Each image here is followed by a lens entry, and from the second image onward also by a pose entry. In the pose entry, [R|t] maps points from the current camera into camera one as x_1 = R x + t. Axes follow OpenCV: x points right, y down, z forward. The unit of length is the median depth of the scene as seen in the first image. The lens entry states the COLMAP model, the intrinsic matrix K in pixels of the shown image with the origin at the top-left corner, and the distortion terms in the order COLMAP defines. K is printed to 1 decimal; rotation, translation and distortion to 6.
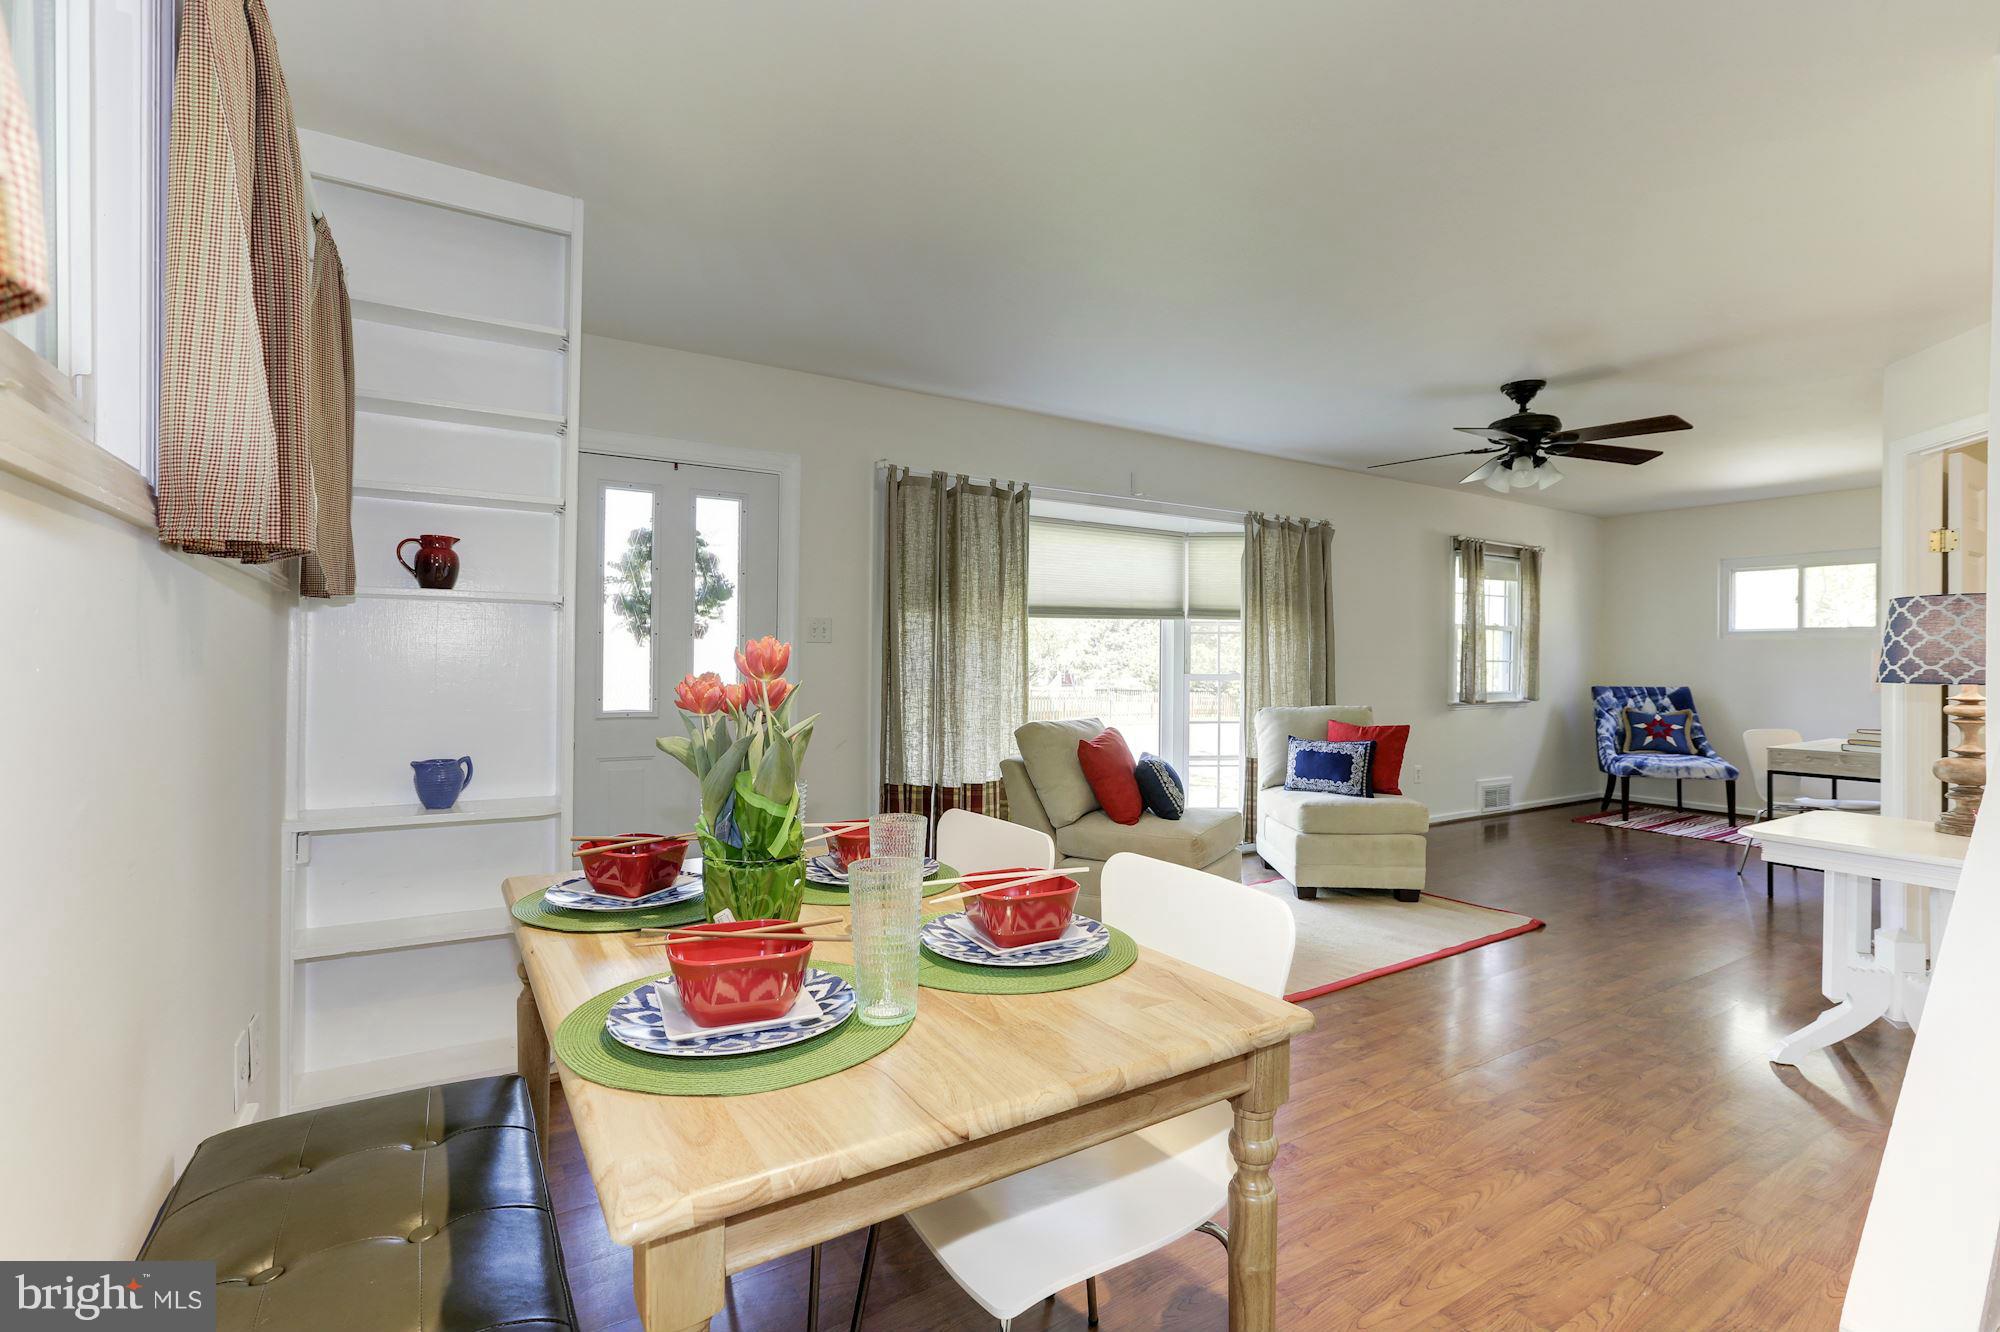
lens RADIAL K [[914.3, 0, 1008.9], [0, 914.3, 660.7], [0, 0, 1]] dist [-0.027858, 0.013272]
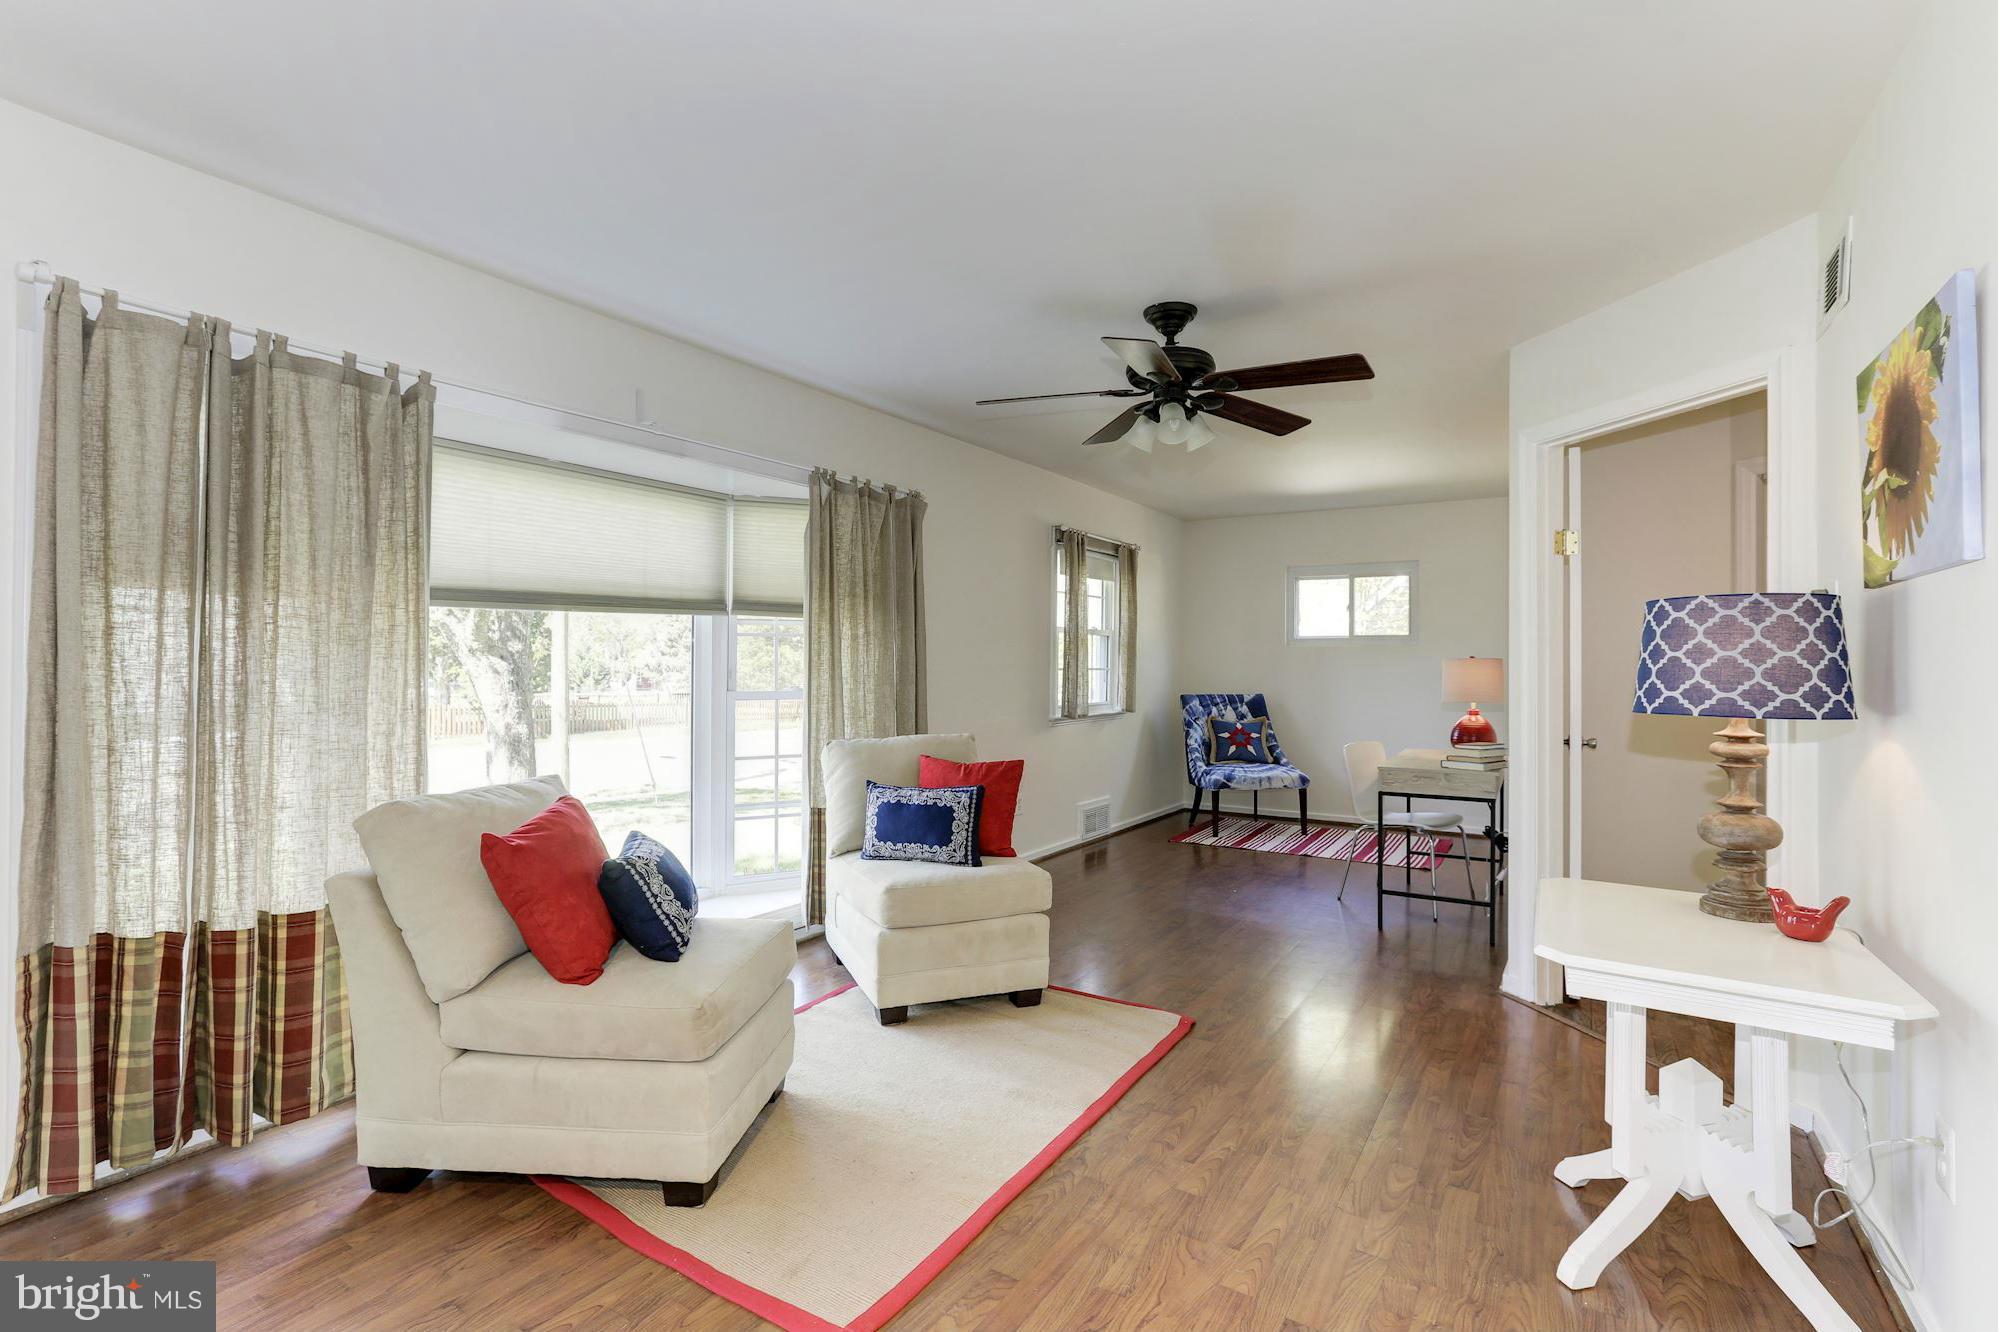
lens RADIAL K [[914.3, 0, 1005.2], [0, 914.3, 657.0], [0, 0, 1]] dist [-0.027858, 0.013272]
pose [[0.905613, 0.000418, 0.424105, 0.104866], [0.001852, 0.999986, -0.004942, -0.010904], [-0.424101, 0.005261, 0.905599, 0.318827]]
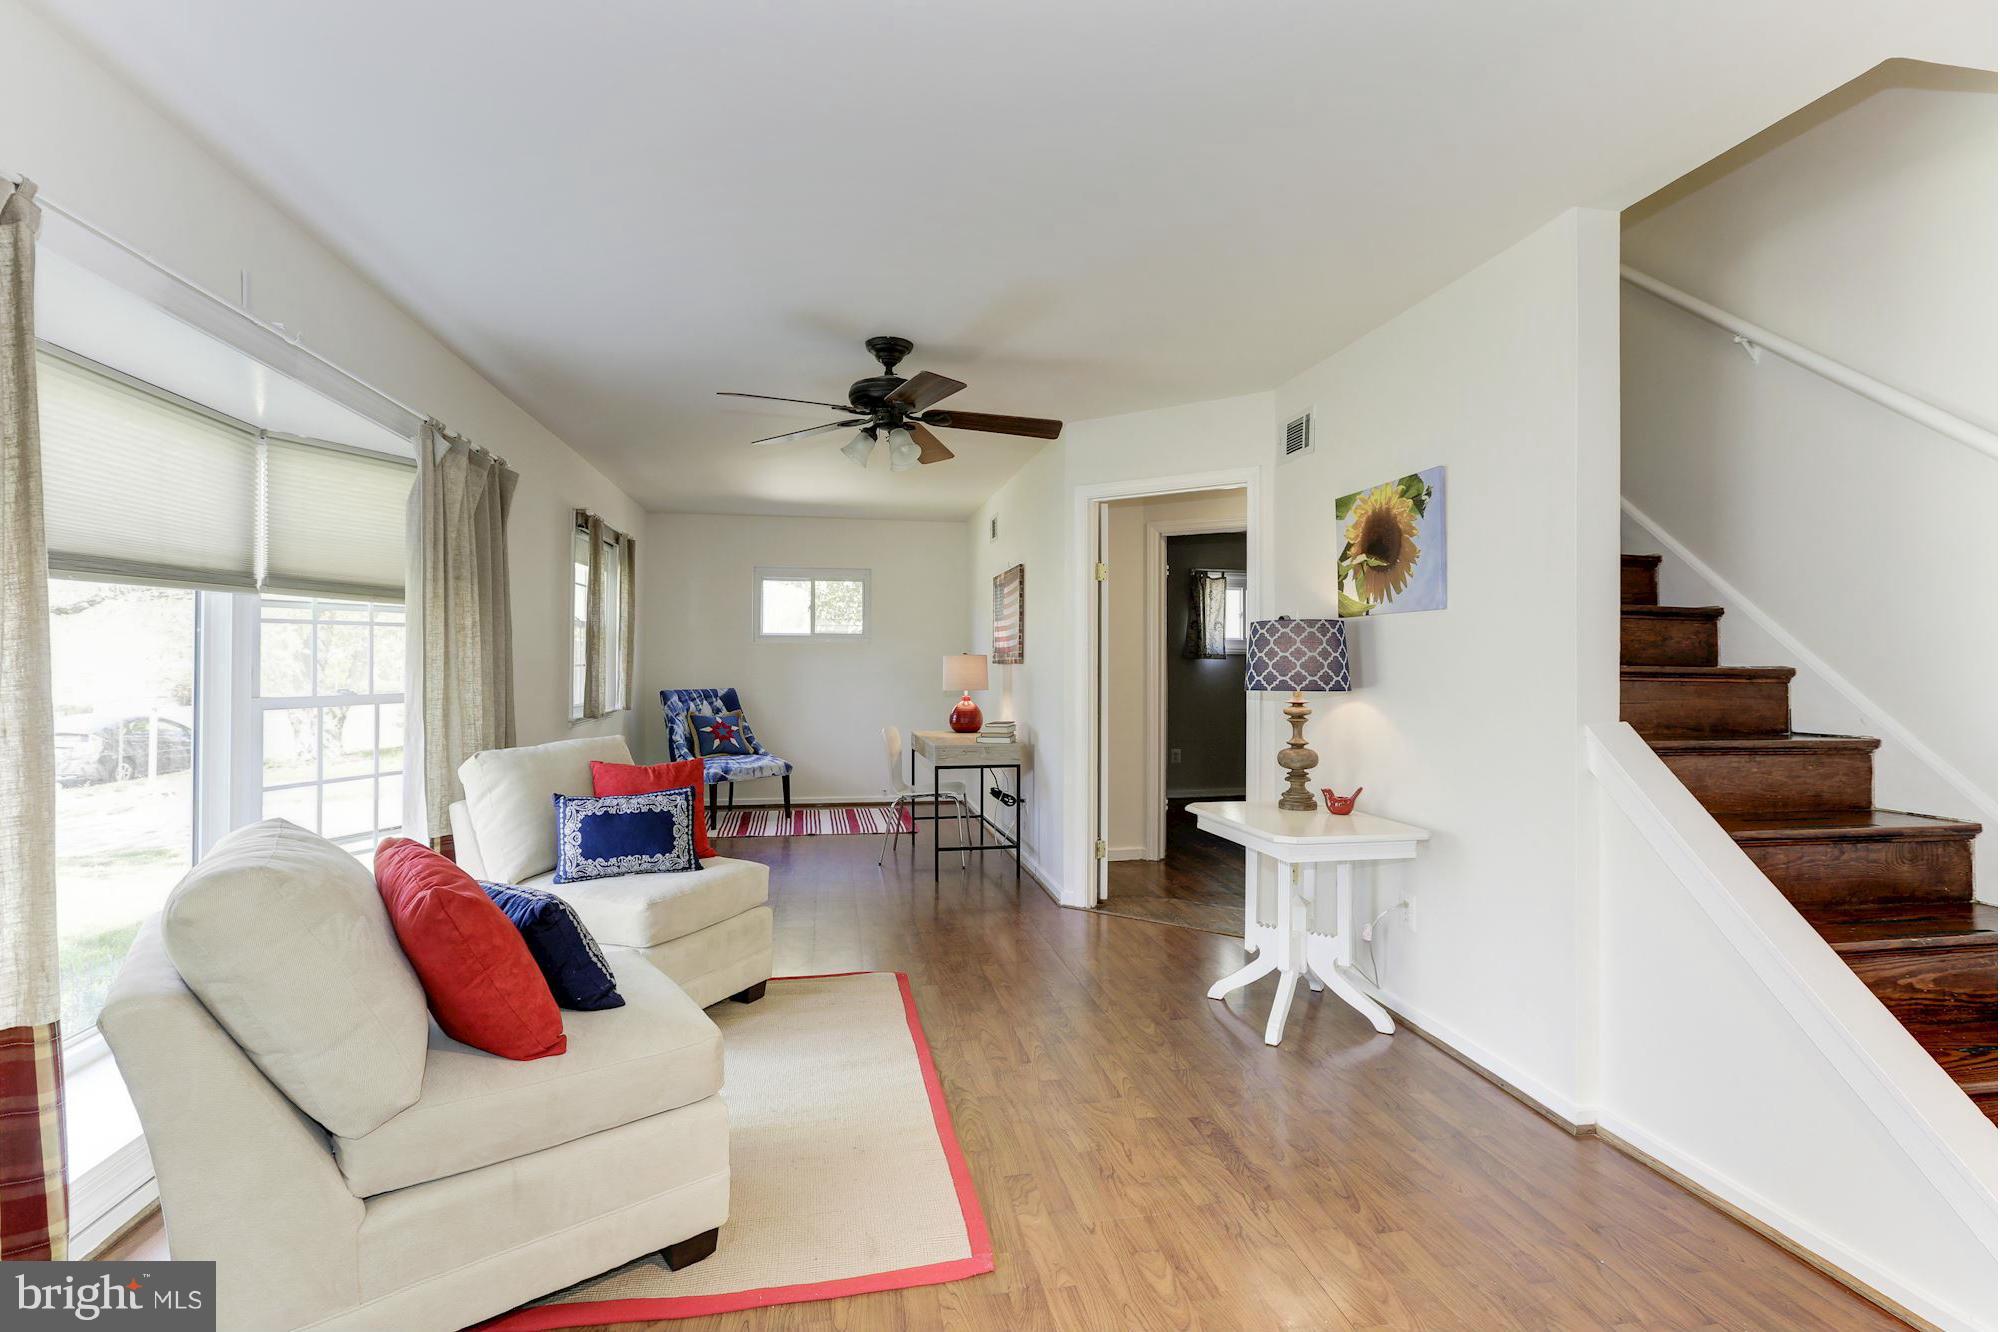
lens RADIAL K [[914.3, 0, 998.9], [0, 914.3, 657.2], [0, 0, 1]] dist [-0.027858, 0.013272]
pose [[0.370027, -0.001400, 0.929020, -0.158809], [-0.000360, 0.999999, 0.001650, -0.012497], [-0.929021, -0.000945, 0.370026, 0.506430]]
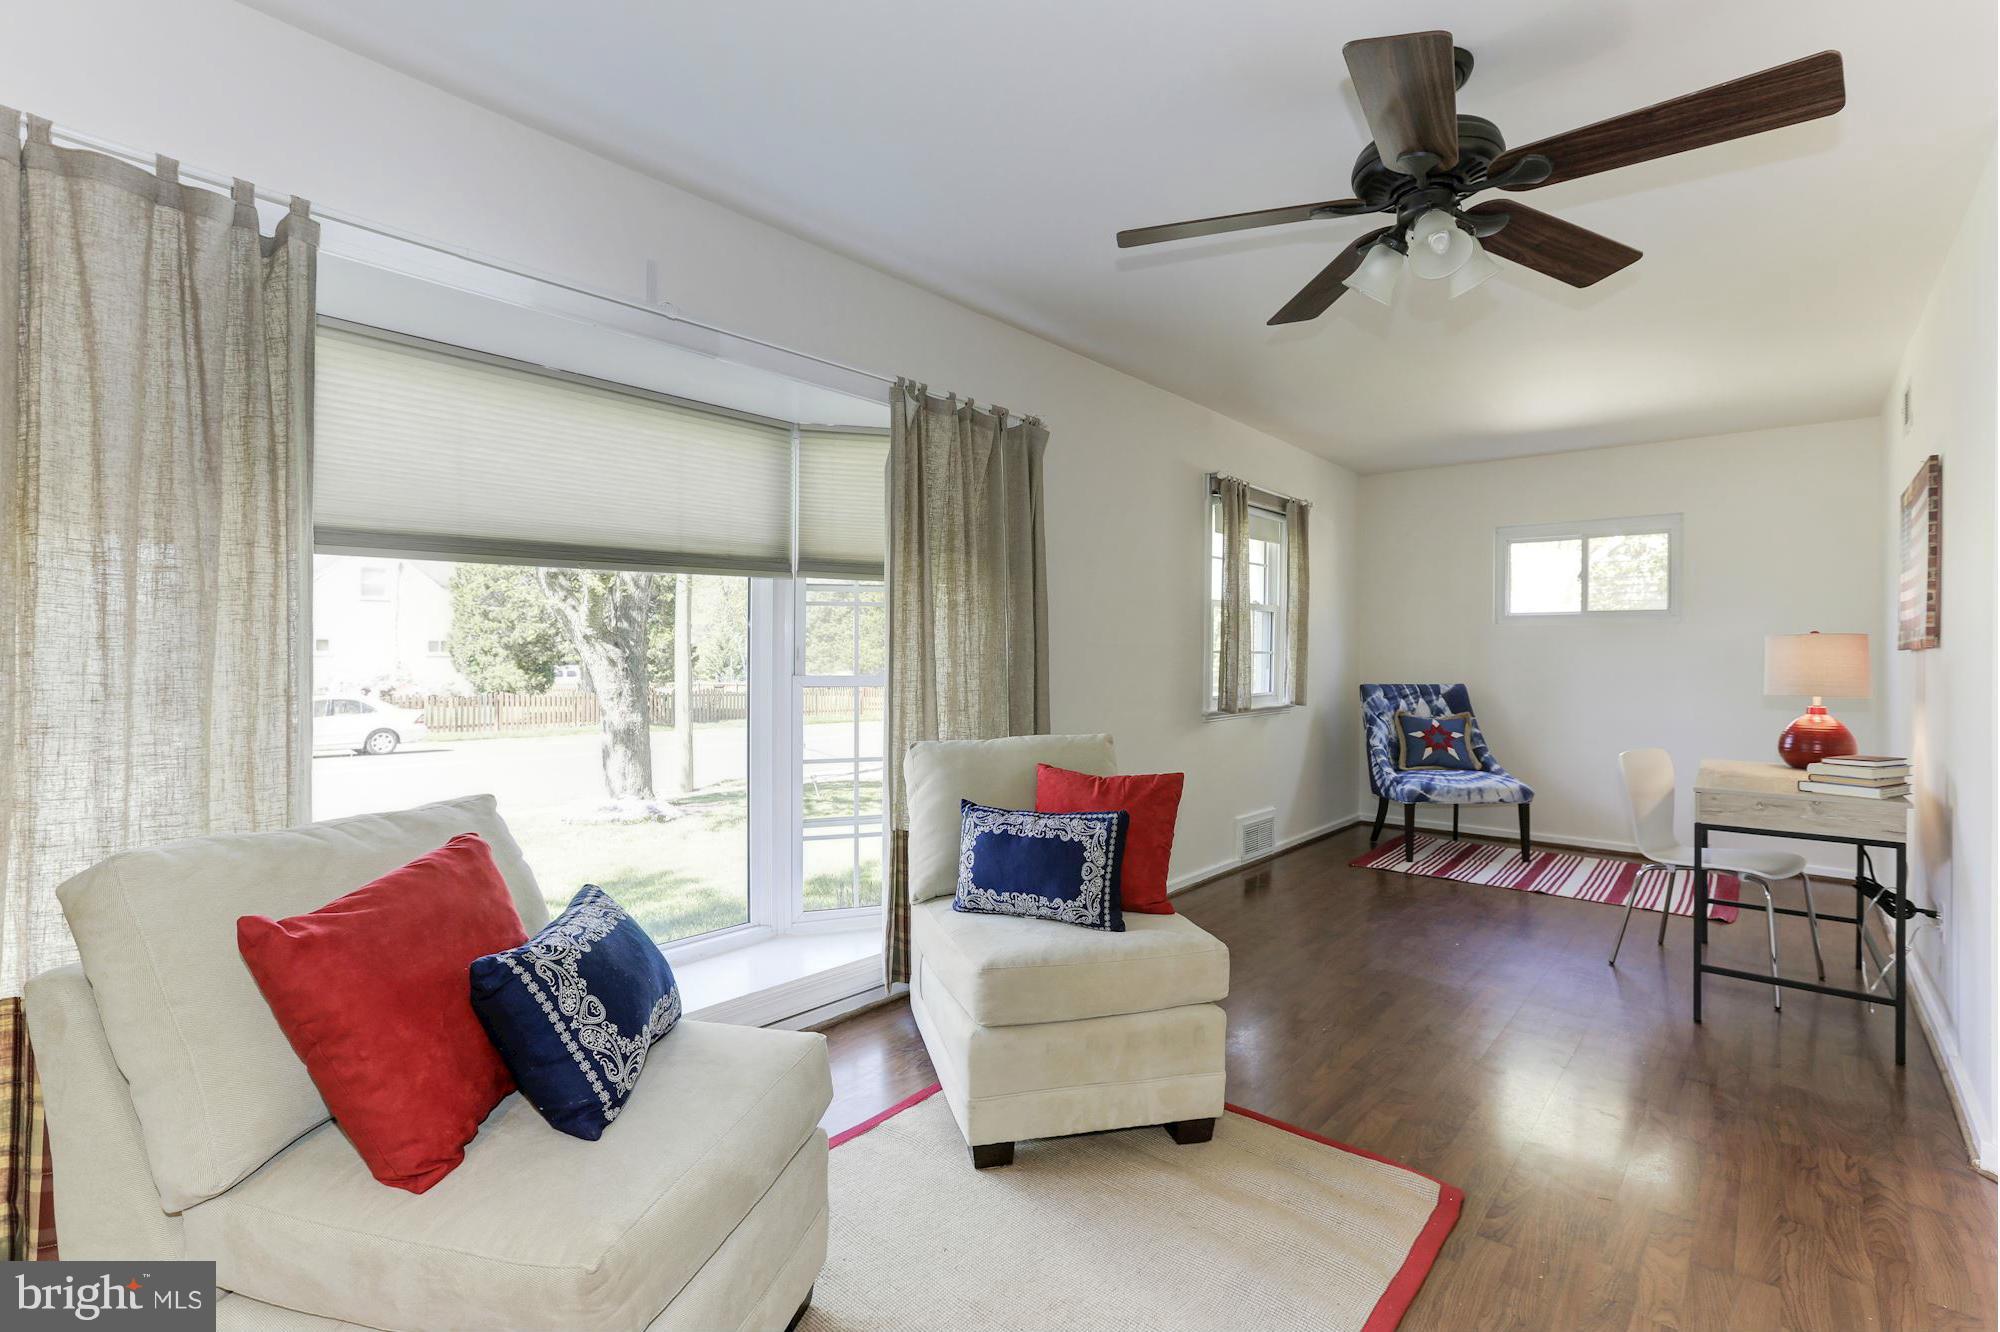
lens RADIAL K [[914.3, 0, 1010.3], [0, 914.3, 661.4], [0, 0, 1]] dist [-0.027858, 0.013272]
pose [[0.955037, -0.005002, 0.296444, 0.187169], [0.002277, 0.999952, 0.009537, 0.000141], [-0.296477, -0.008433, 0.955003, 0.522961]]
